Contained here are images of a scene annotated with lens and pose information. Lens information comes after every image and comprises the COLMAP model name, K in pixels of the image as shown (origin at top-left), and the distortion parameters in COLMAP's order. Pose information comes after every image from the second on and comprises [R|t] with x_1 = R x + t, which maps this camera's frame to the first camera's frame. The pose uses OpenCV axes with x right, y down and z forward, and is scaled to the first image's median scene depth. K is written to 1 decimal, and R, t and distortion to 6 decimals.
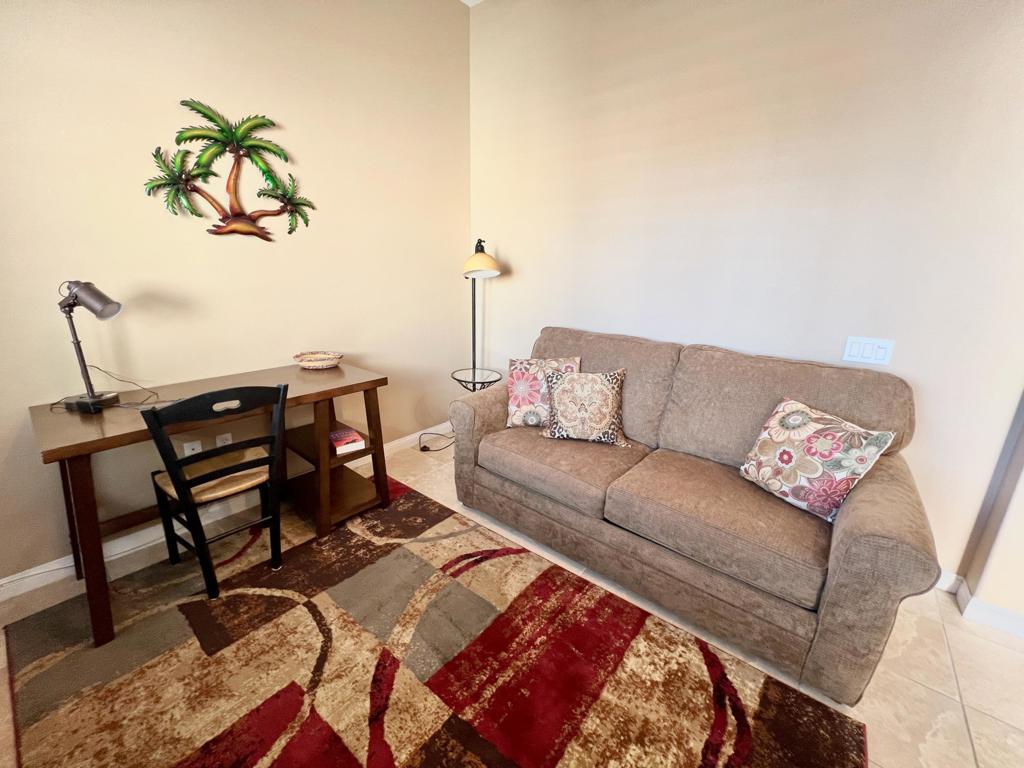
lens RADIAL K [[417.3, 0, 509.2], [0, 417.3, 382.9], [0, 0, 1]] dist [-0.008682, 0.000715]
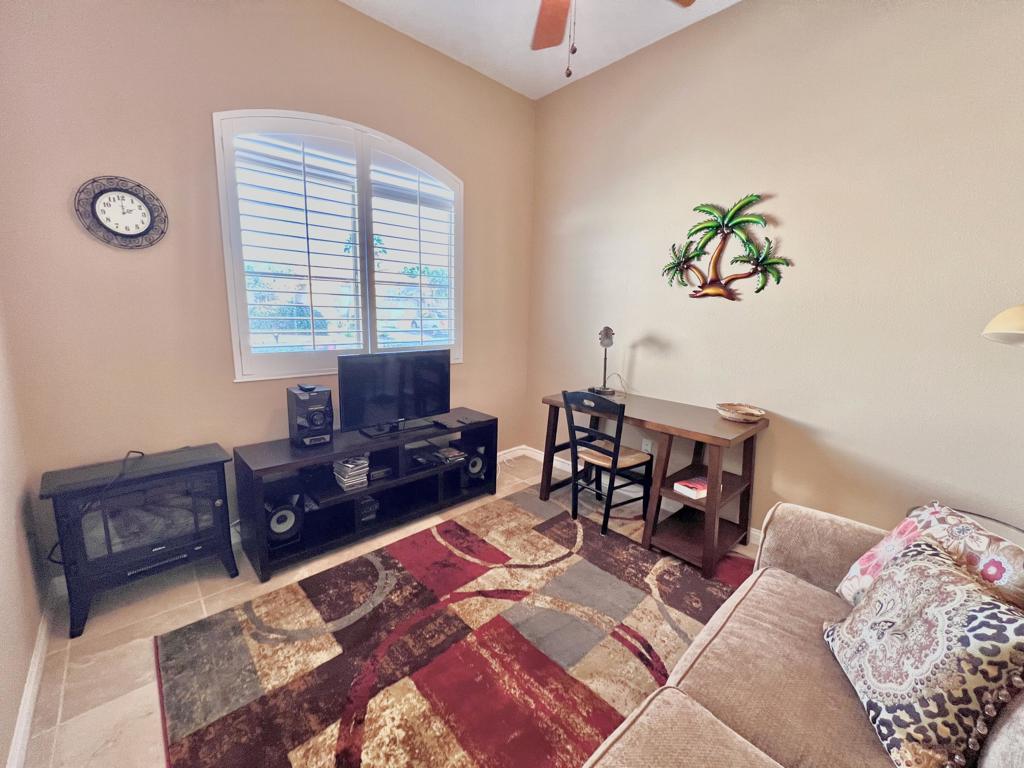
lens RADIAL K [[417.3, 0, 510.1], [0, 417.3, 380.8], [0, 0, 1]] dist [-0.008682, 0.000715]
pose [[-0.147467, 0.138509, -0.979321, 0.758960], [-0.290261, 0.940488, 0.176724, -0.182484], [0.945517, 0.310320, -0.098487, 0.695344]]
